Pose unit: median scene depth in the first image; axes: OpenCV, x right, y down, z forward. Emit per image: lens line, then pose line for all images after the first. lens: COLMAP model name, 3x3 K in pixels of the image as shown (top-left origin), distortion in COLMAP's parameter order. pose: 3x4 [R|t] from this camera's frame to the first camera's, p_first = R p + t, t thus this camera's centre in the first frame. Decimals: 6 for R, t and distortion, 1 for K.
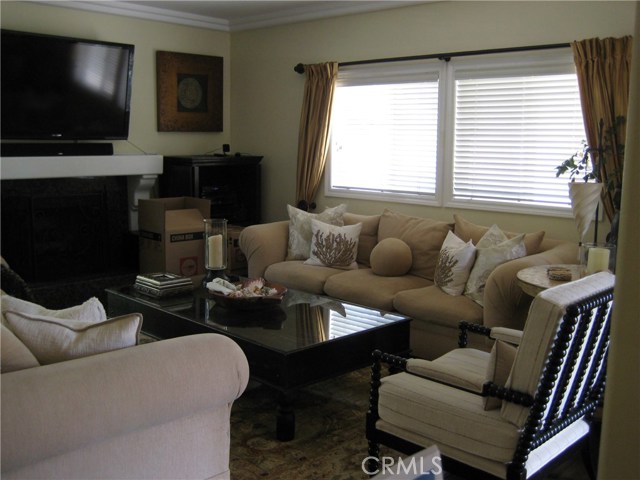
lens RADIAL K [[665.0, 0, 320.0], [0, 665.0, 240.0], [0, 0, 1]] dist [-0.148293, 0.200581]
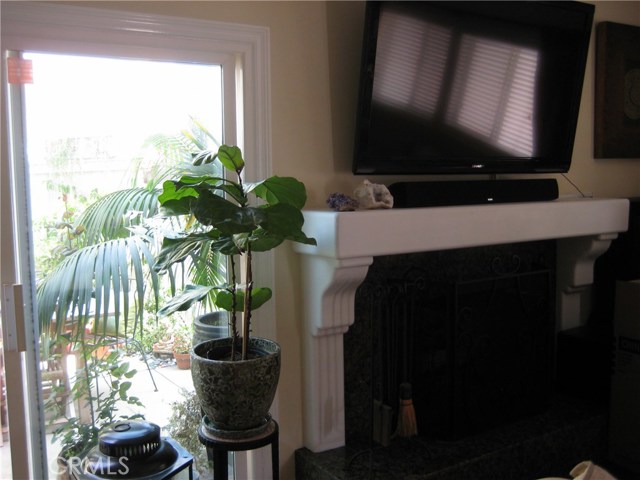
lens RADIAL K [[665.0, 0, 320.0], [0, 665.0, 240.0], [0, 0, 1]] dist [-0.148293, 0.200581]
pose [[0.970892, -0.003253, -0.239495, -0.394689], [-0.007651, 0.998976, -0.044589, -0.071702], [0.239395, 0.045123, 0.969873, 0.424724]]
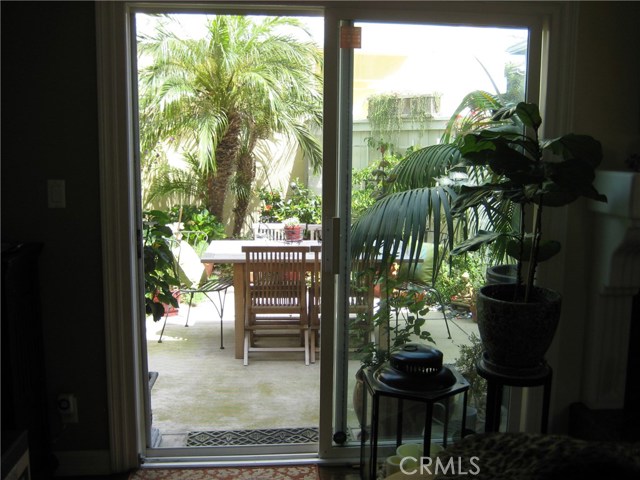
lens RADIAL K [[665.0, 0, 320.0], [0, 665.0, 240.0], [0, 0, 1]] dist [-0.148293, 0.200581]
pose [[0.758039, 0.092859, -0.645565, -0.359749], [-0.095327, 0.994958, 0.031181, -0.056372], [0.645205, 0.037904, 0.763069, 0.384775]]
